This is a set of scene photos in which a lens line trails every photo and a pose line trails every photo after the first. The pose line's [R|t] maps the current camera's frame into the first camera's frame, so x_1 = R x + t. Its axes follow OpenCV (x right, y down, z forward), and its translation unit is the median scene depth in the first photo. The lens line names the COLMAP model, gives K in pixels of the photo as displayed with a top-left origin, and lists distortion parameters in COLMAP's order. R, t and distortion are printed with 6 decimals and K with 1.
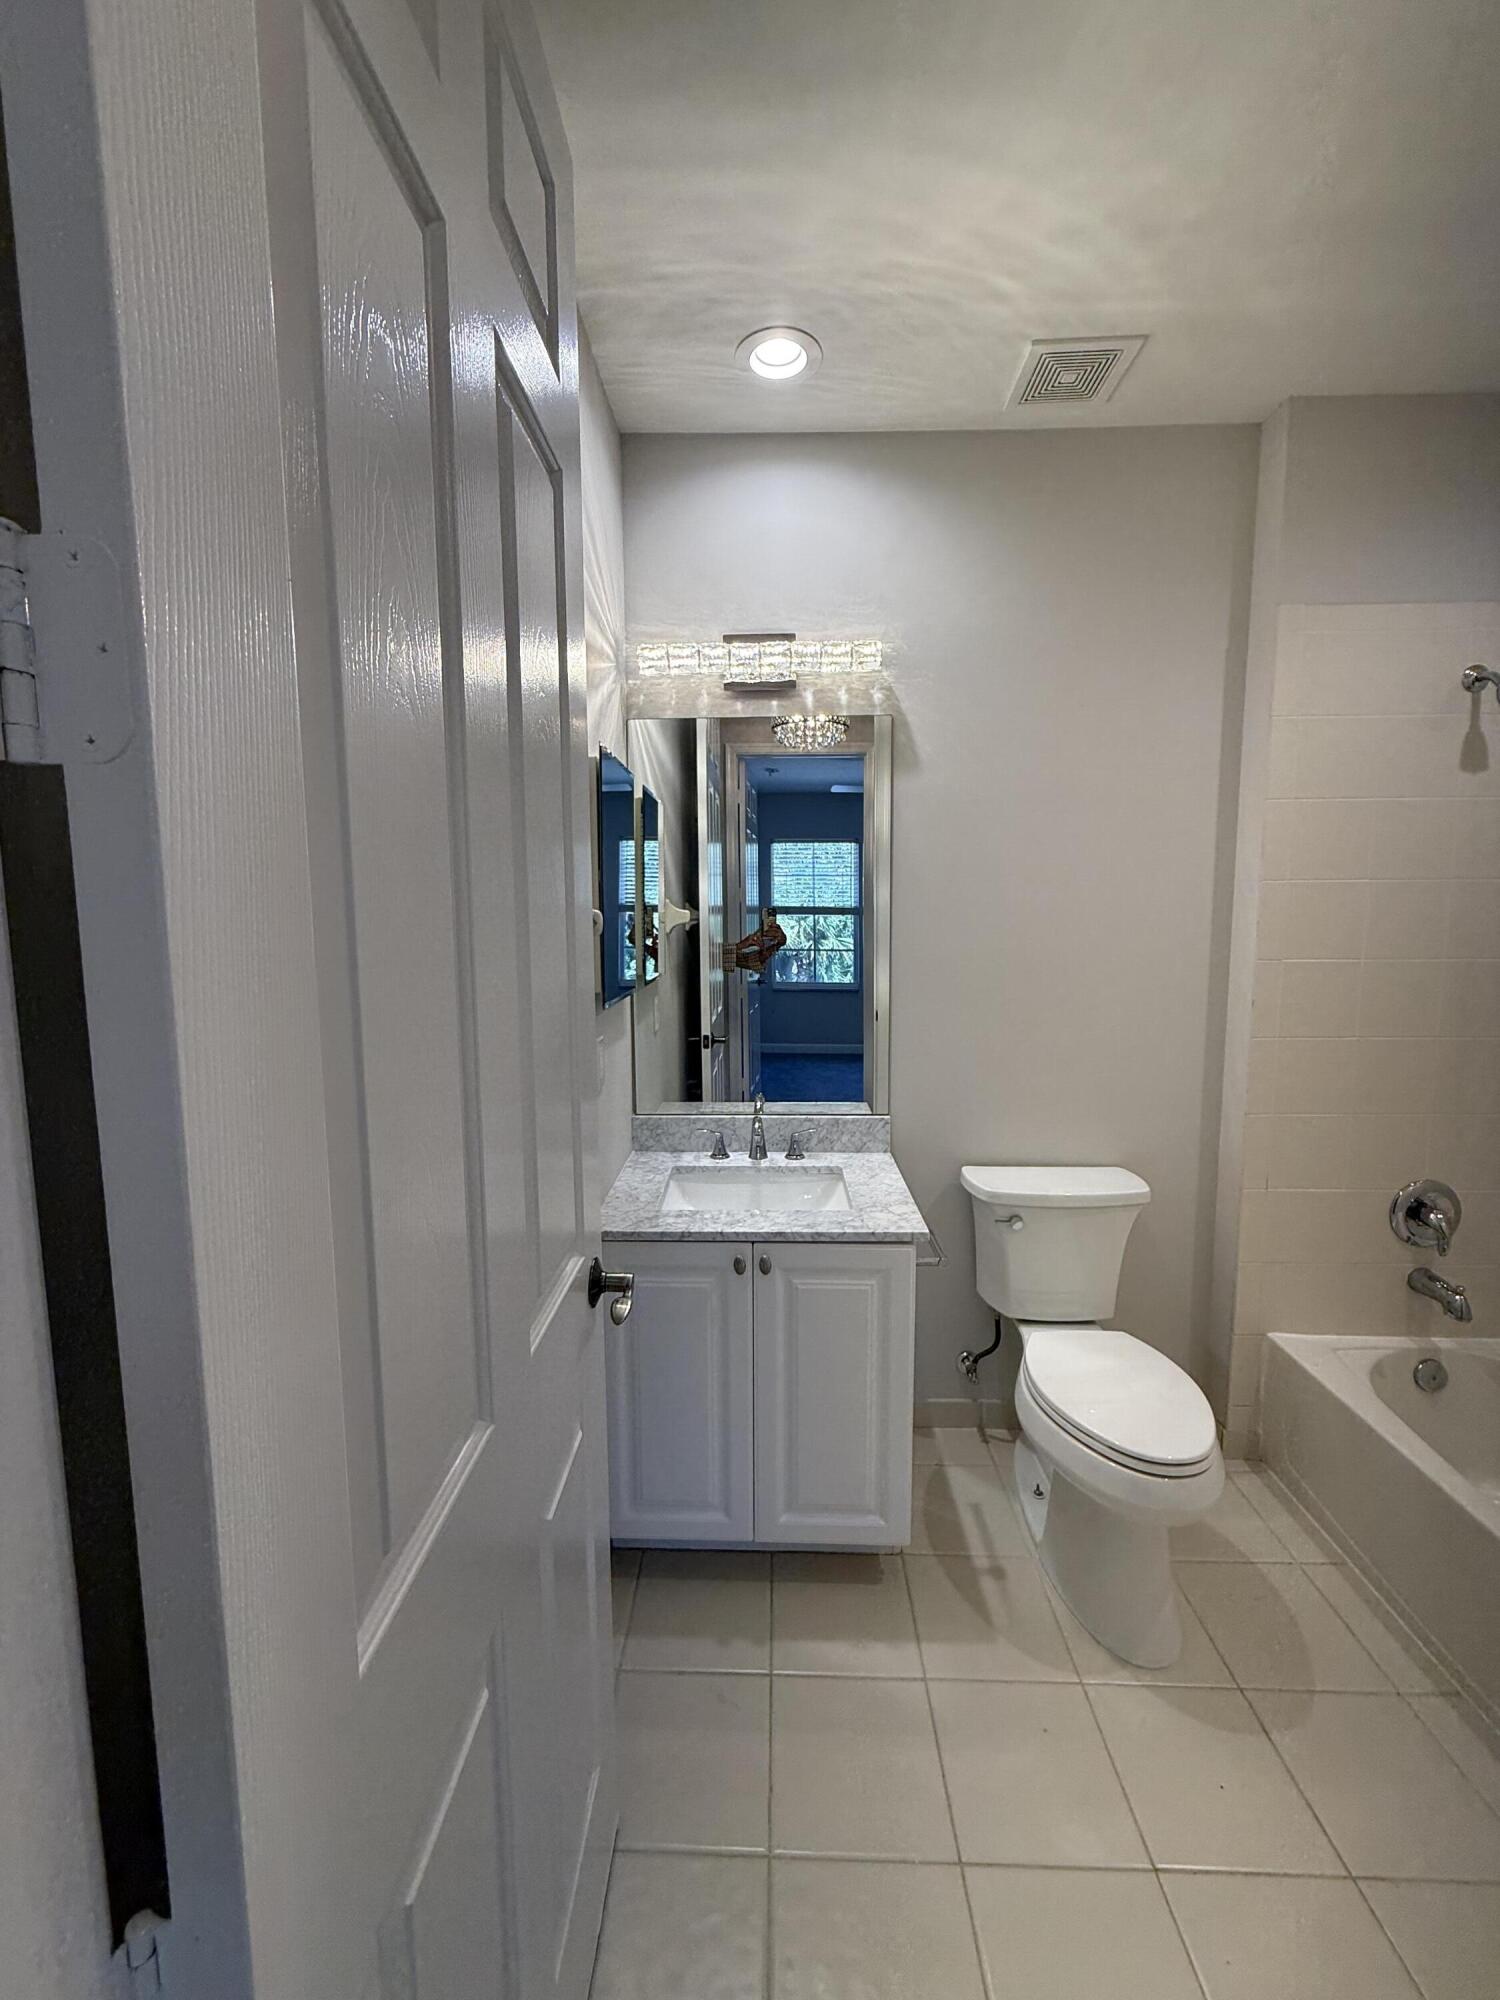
lens RADIAL K [[794.5, 0, 748.0], [0, 794.5, 991.4], [0, 0, 1]] dist [0.001098, 0.000156]
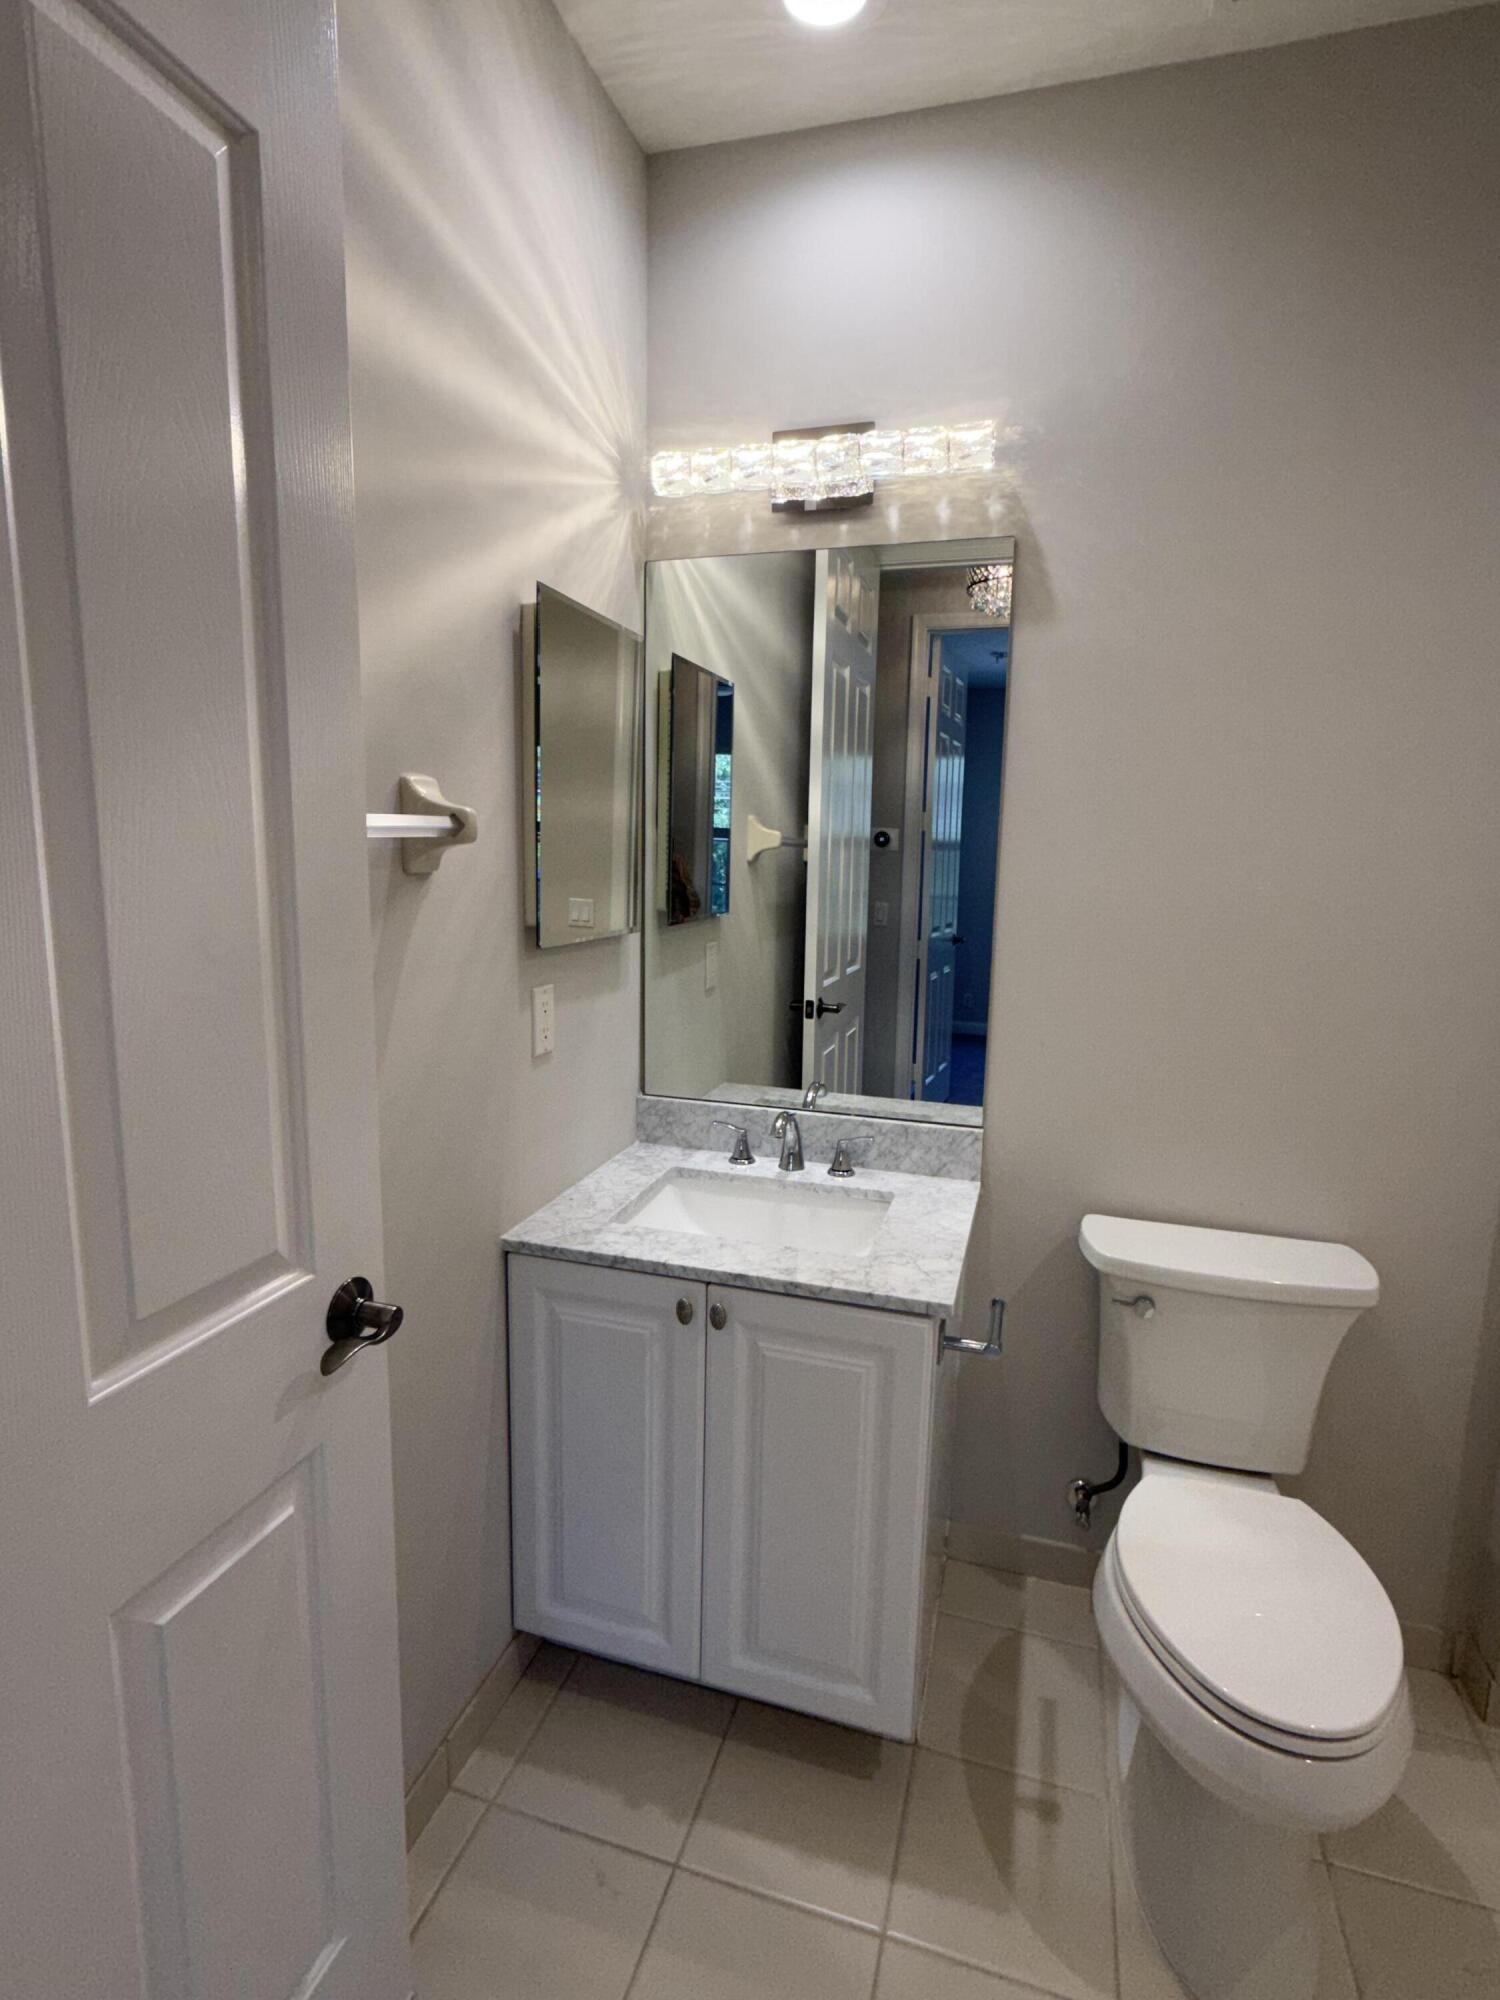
lens RADIAL K [[988.5, 0, 752.1], [0, 988.5, 996.0], [0, 0, 1]] dist [0.001580, -0.000603]
pose [[0.965107, 0.066228, -0.253343, 0.204891], [-0.054255, 0.997068, 0.053963, 0.005221], [0.256174, -0.038335, 0.965870, 0.125386]]
